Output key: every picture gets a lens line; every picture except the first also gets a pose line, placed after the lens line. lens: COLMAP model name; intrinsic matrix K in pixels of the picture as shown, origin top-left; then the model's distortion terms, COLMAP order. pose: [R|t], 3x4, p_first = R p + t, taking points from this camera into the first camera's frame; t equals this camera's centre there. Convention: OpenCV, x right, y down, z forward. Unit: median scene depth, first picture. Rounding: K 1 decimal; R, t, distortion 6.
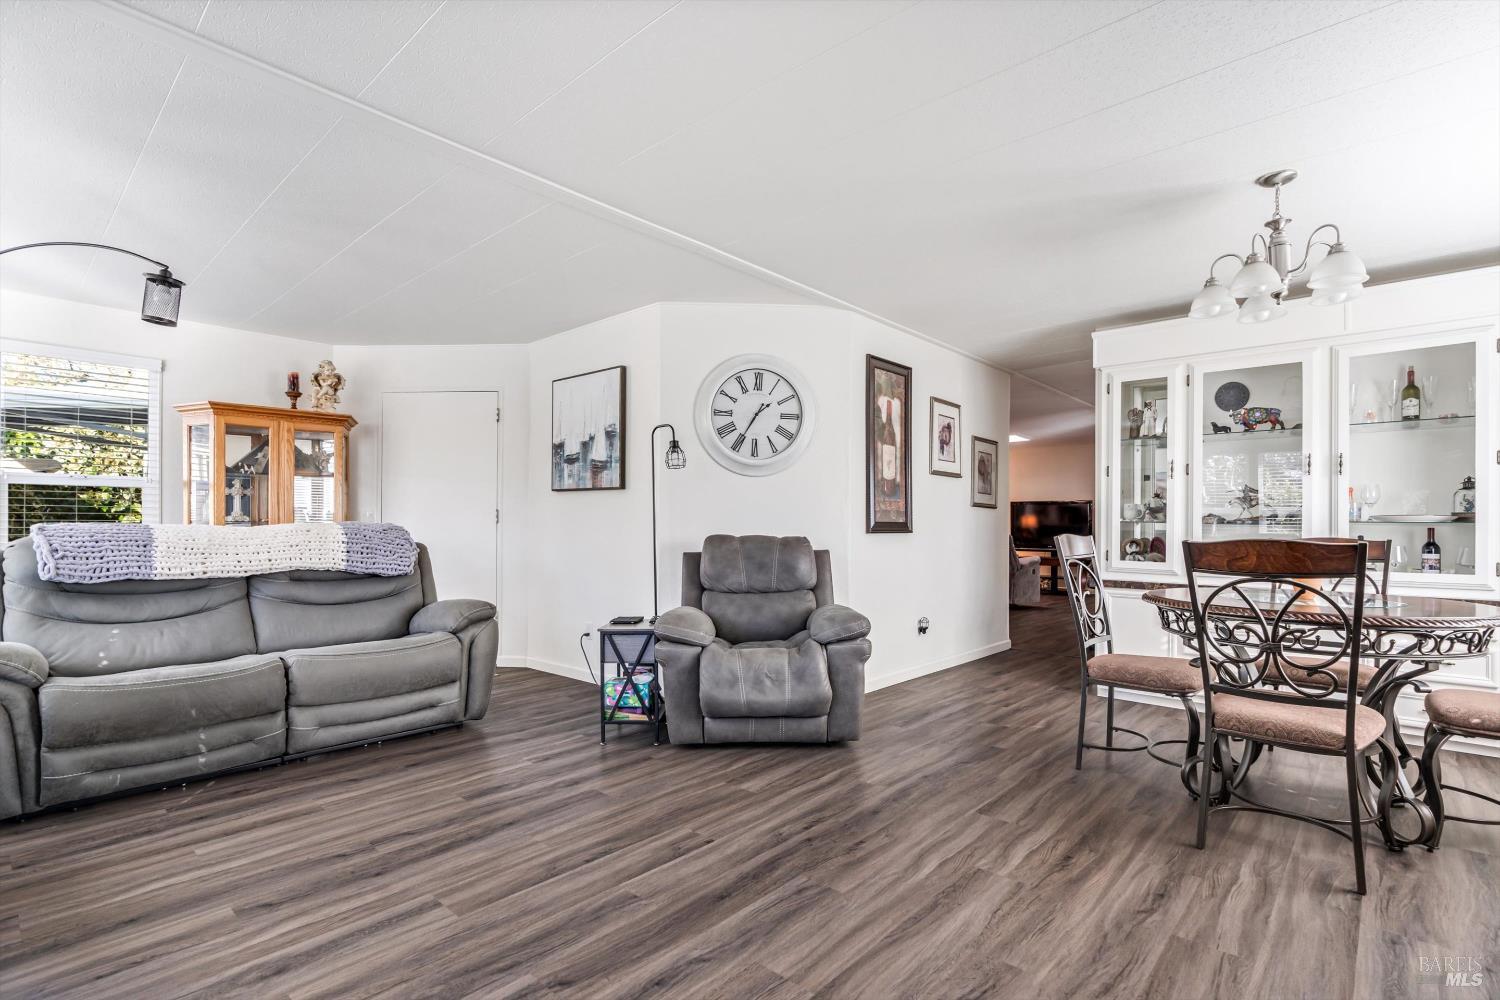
lens RADIAL K [[714.4, 0, 745.0], [0, 714.4, 526.4], [0, 0, 1]] dist [-0.003460, 0.001076]
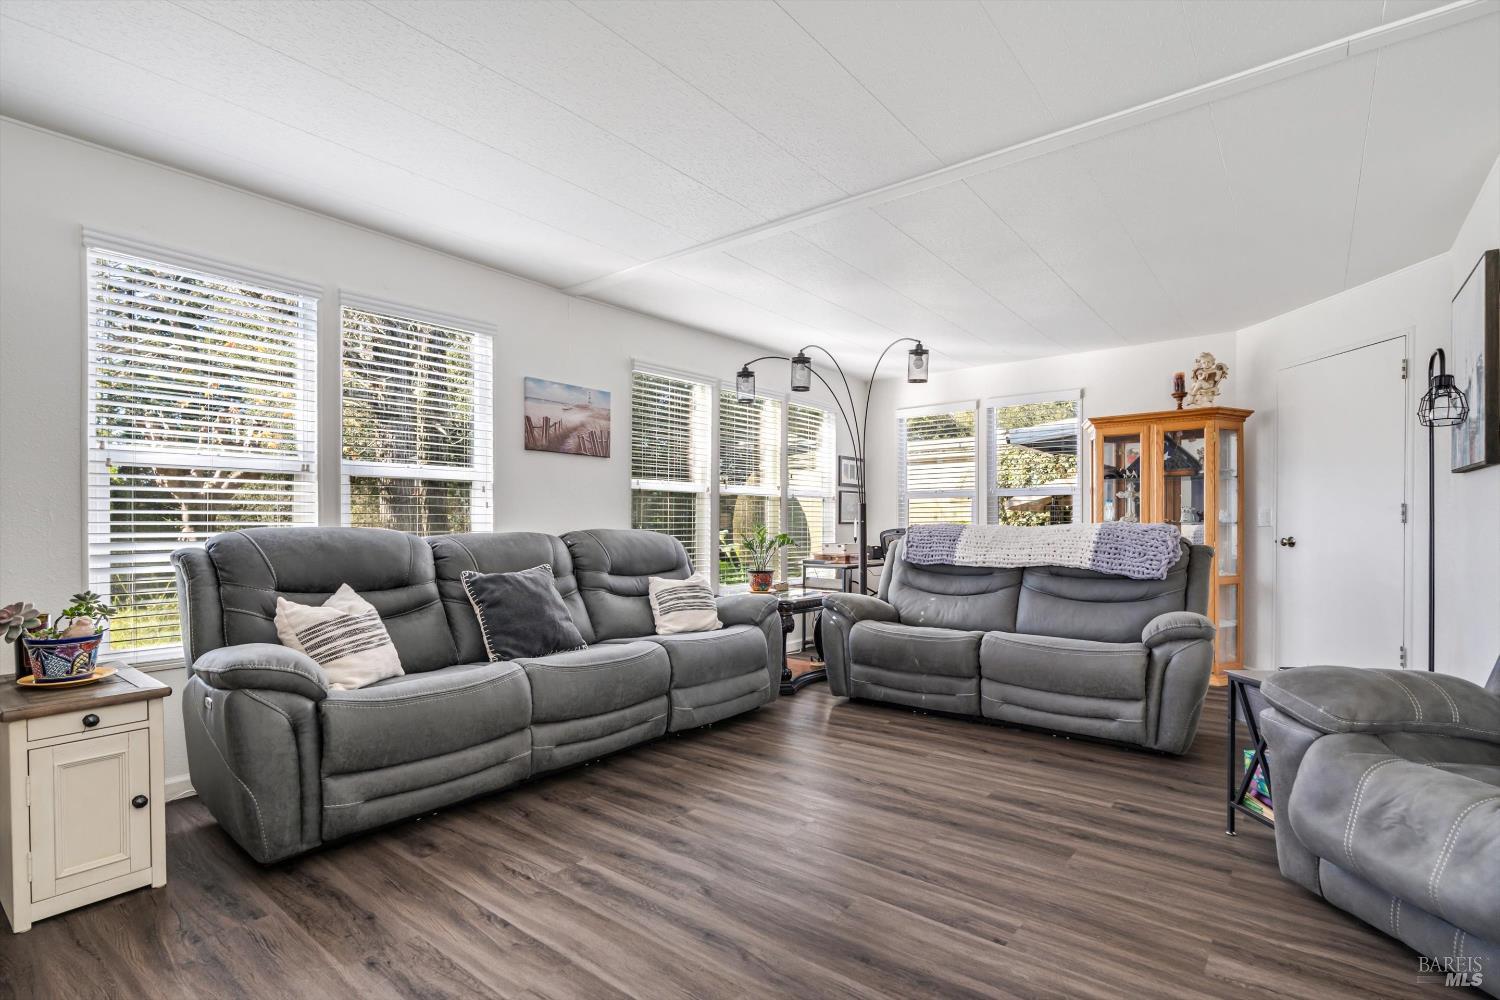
lens RADIAL K [[714.4, 0, 743.7], [0, 714.4, 527.3], [0, 0, 1]] dist [-0.003460, 0.001076]
pose [[0.071448, 0.005041, -0.997432, 0.536318], [-0.002842, 0.999984, 0.004851, -0.003334], [0.997440, 0.002488, 0.071461, 0.522991]]
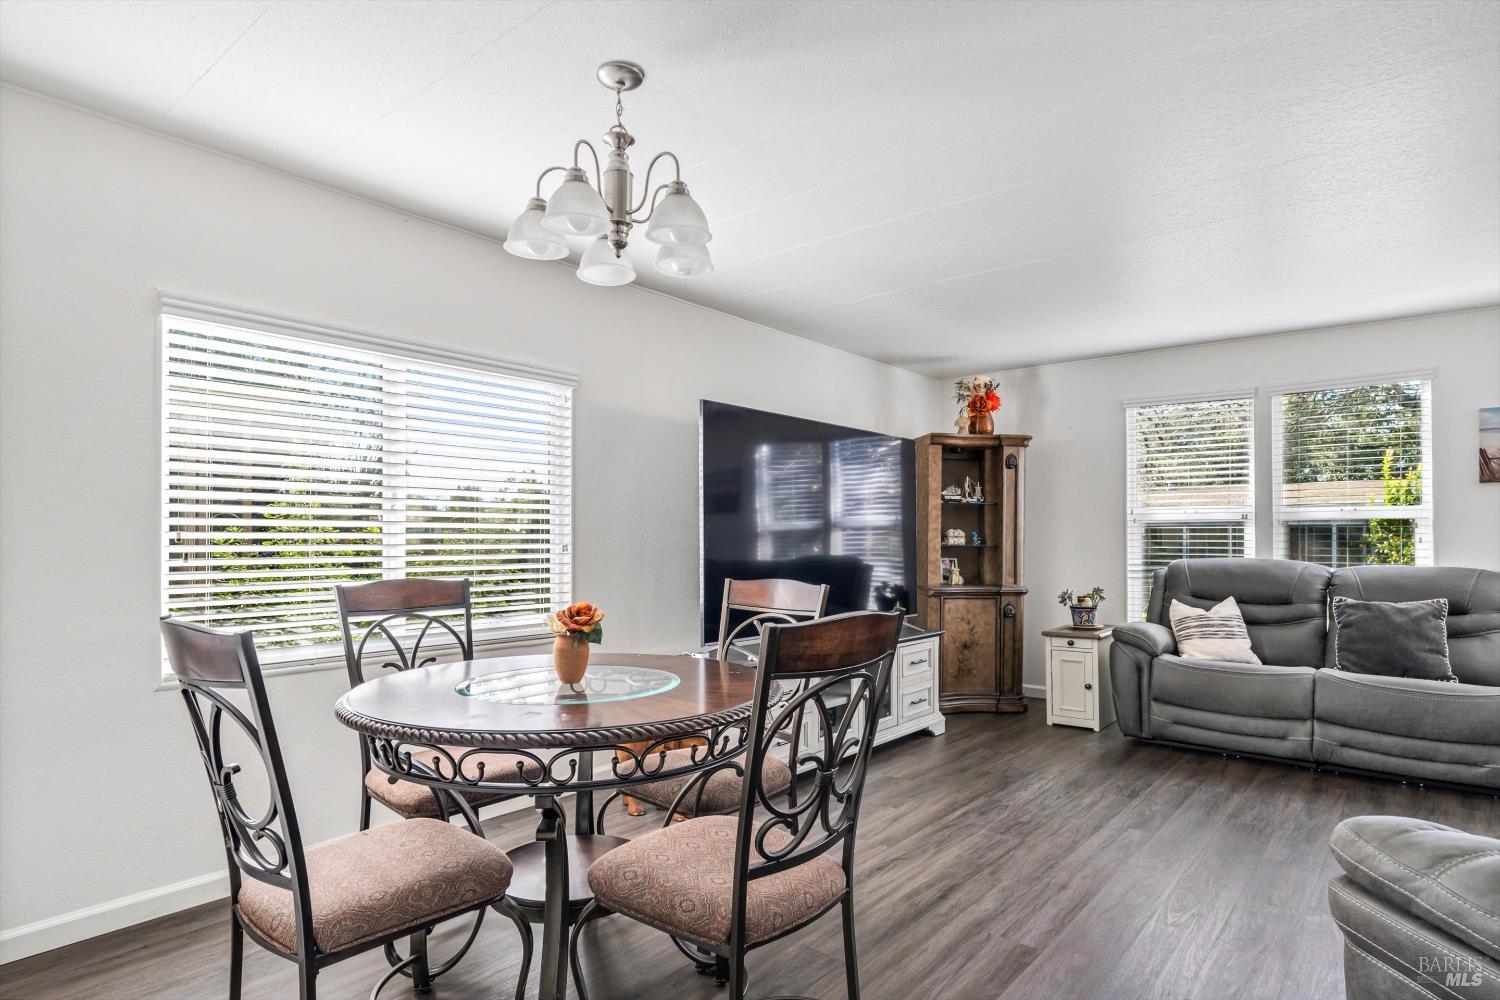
lens RADIAL K [[820.5, 0, 762.9], [0, 820.5, 530.9], [0, 0, 1]] dist [-0.007638, 0.003479]
pose [[-0.997938, -0.007825, -0.063712, 0.577343], [-0.007367, 0.999945, -0.007415, -0.031939], [0.063766, -0.006931, -0.997941, 1.579470]]
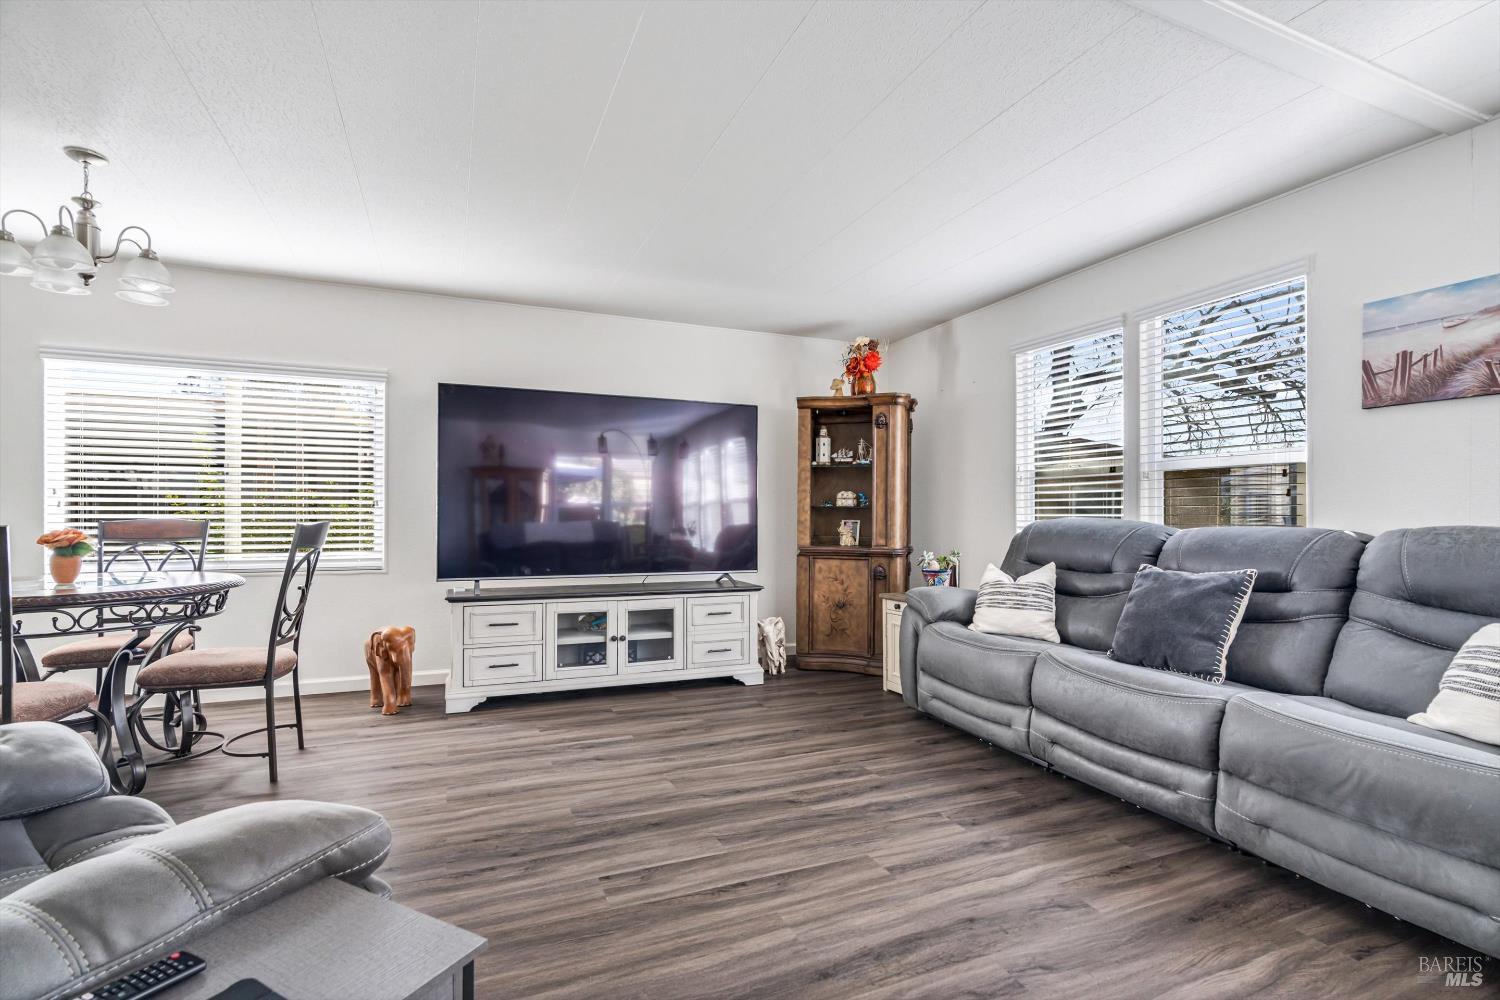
lens RADIAL K [[714.4, 0, 759.1], [0, 714.4, 514.6], [0, 0, 1]] dist [-0.003460, 0.001076]
pose [[-0.917921, -0.007856, 0.396685, -0.436893], [-0.007056, 0.999969, 0.003474, -0.002820], [-0.396700, 0.000390, -0.917948, 1.339389]]
